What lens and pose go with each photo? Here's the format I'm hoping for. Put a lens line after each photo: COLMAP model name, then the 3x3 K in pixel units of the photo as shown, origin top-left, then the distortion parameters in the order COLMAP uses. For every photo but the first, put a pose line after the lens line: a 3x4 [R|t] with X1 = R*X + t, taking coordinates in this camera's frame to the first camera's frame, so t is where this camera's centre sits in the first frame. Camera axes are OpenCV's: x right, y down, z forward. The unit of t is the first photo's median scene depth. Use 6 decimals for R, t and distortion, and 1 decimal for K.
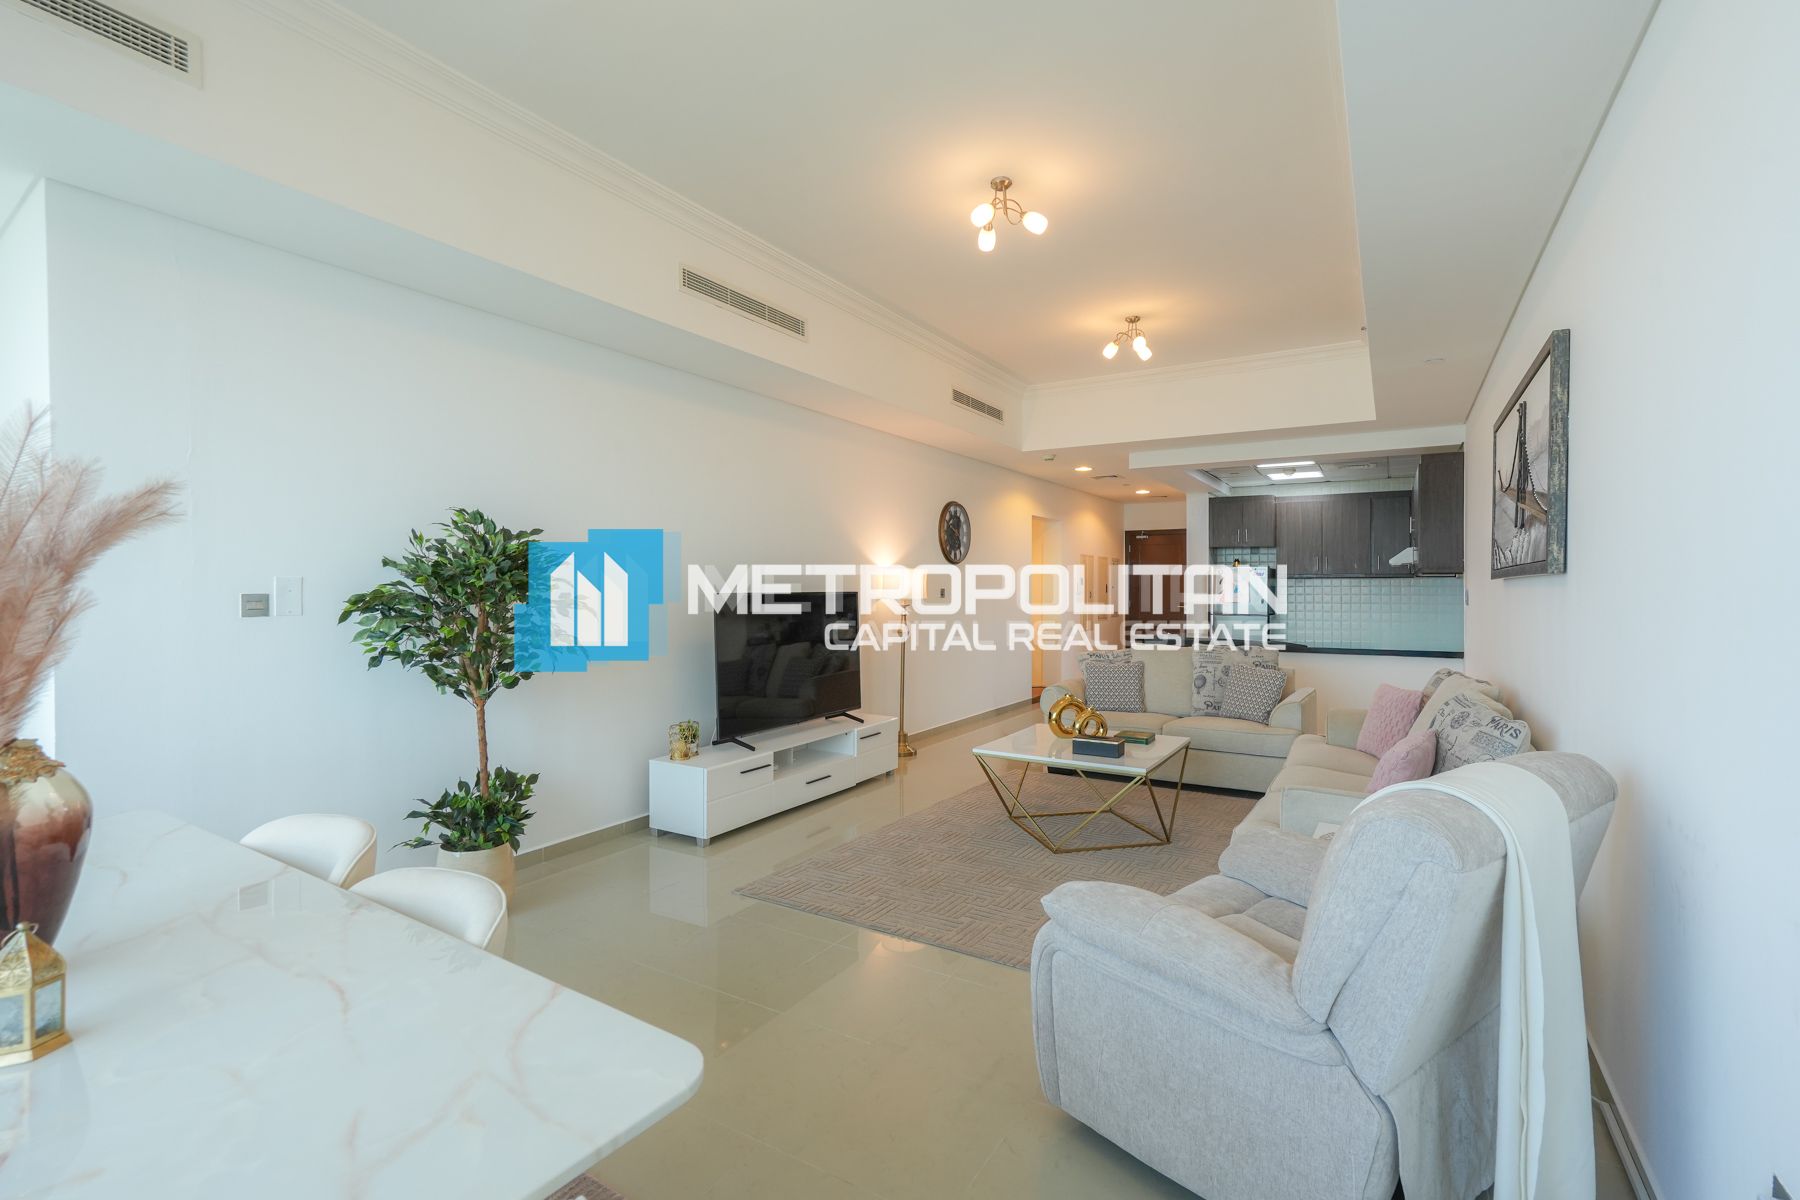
lens RADIAL K [[801.8, 0, 900.0], [0, 801.8, 600.0], [0, 0, 1]] dist [0.000023, 0.000010]
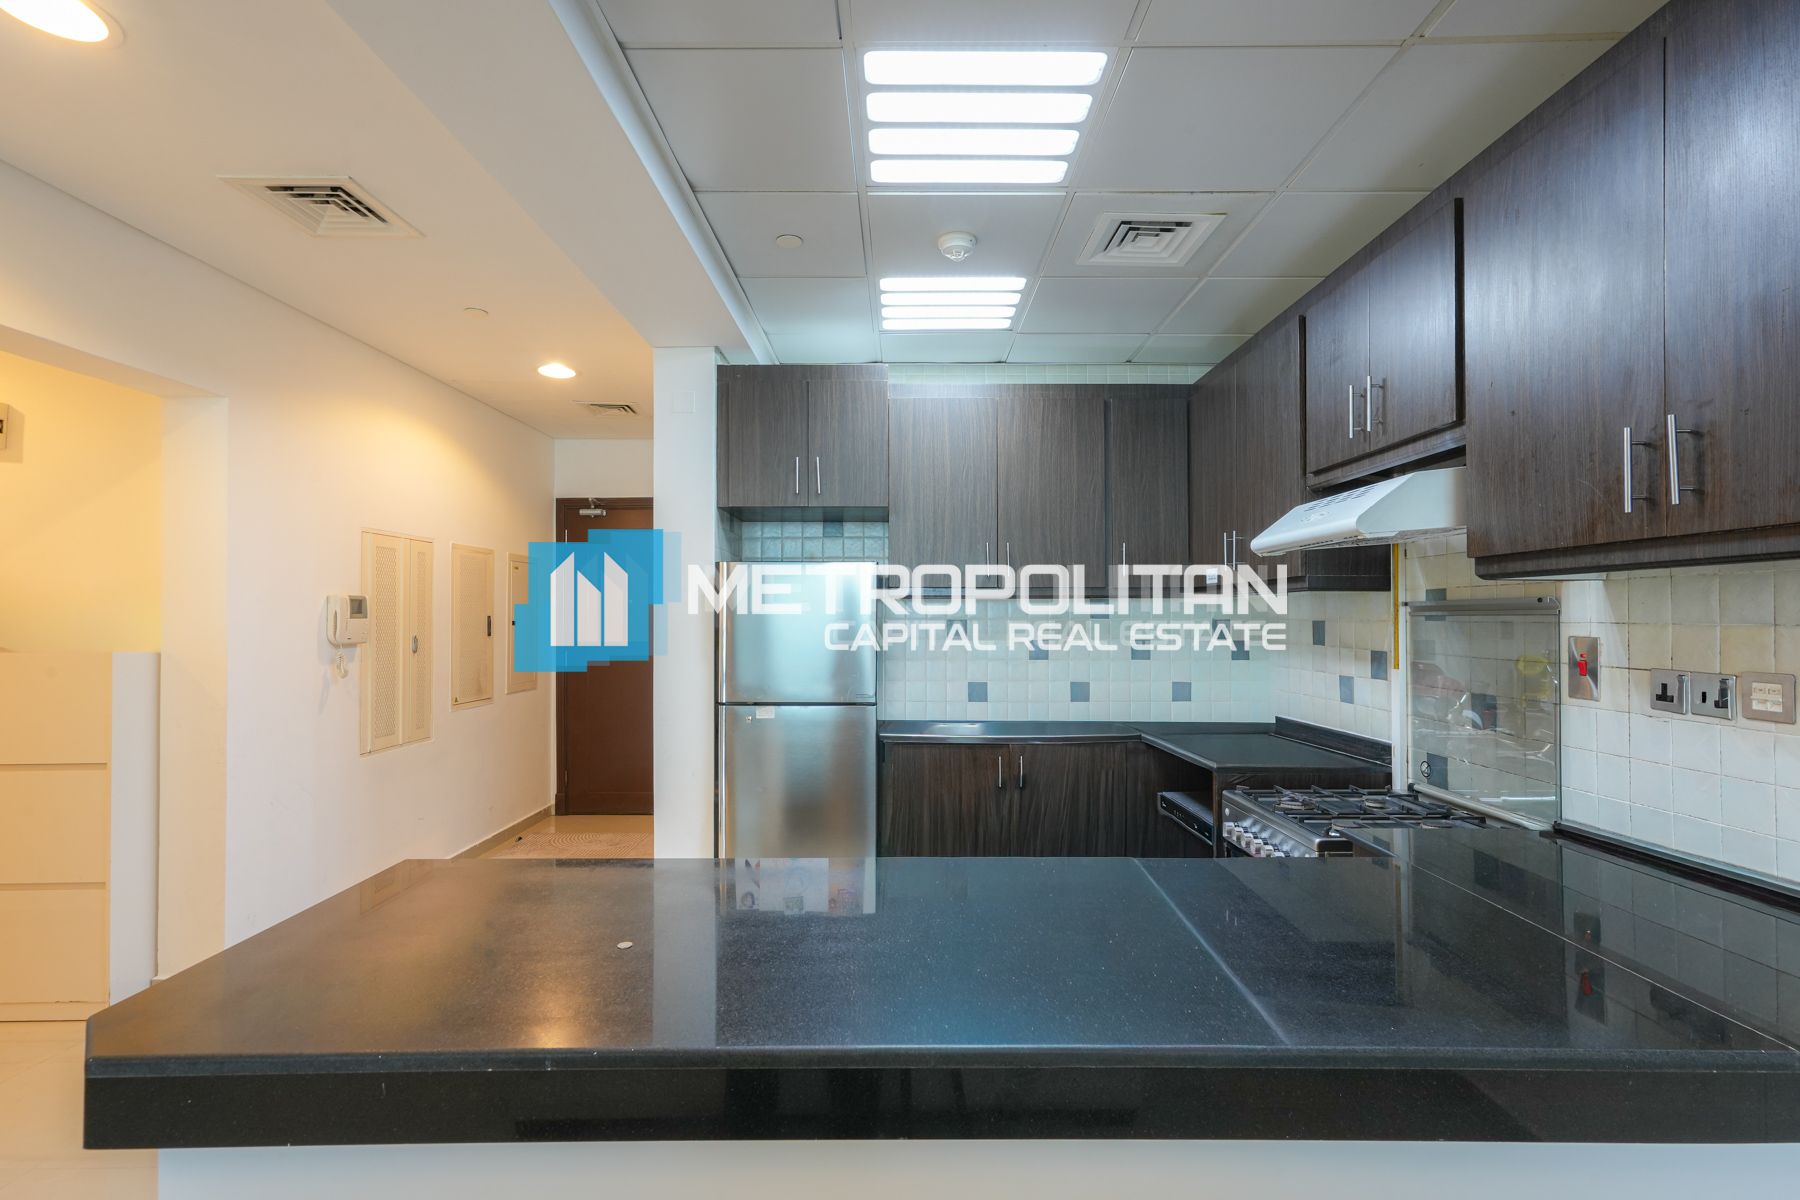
lens RADIAL K [[801.8, 0, 900.0], [0, 801.8, 600.0], [0, 0, 1]] dist [0.000023, 0.000010]
pose [[0.850305, 0.004893, 0.526268, 0.265041], [0.013954, 0.999396, -0.031837, -0.012932], [-0.526106, 0.034414, 0.849722, 0.653187]]
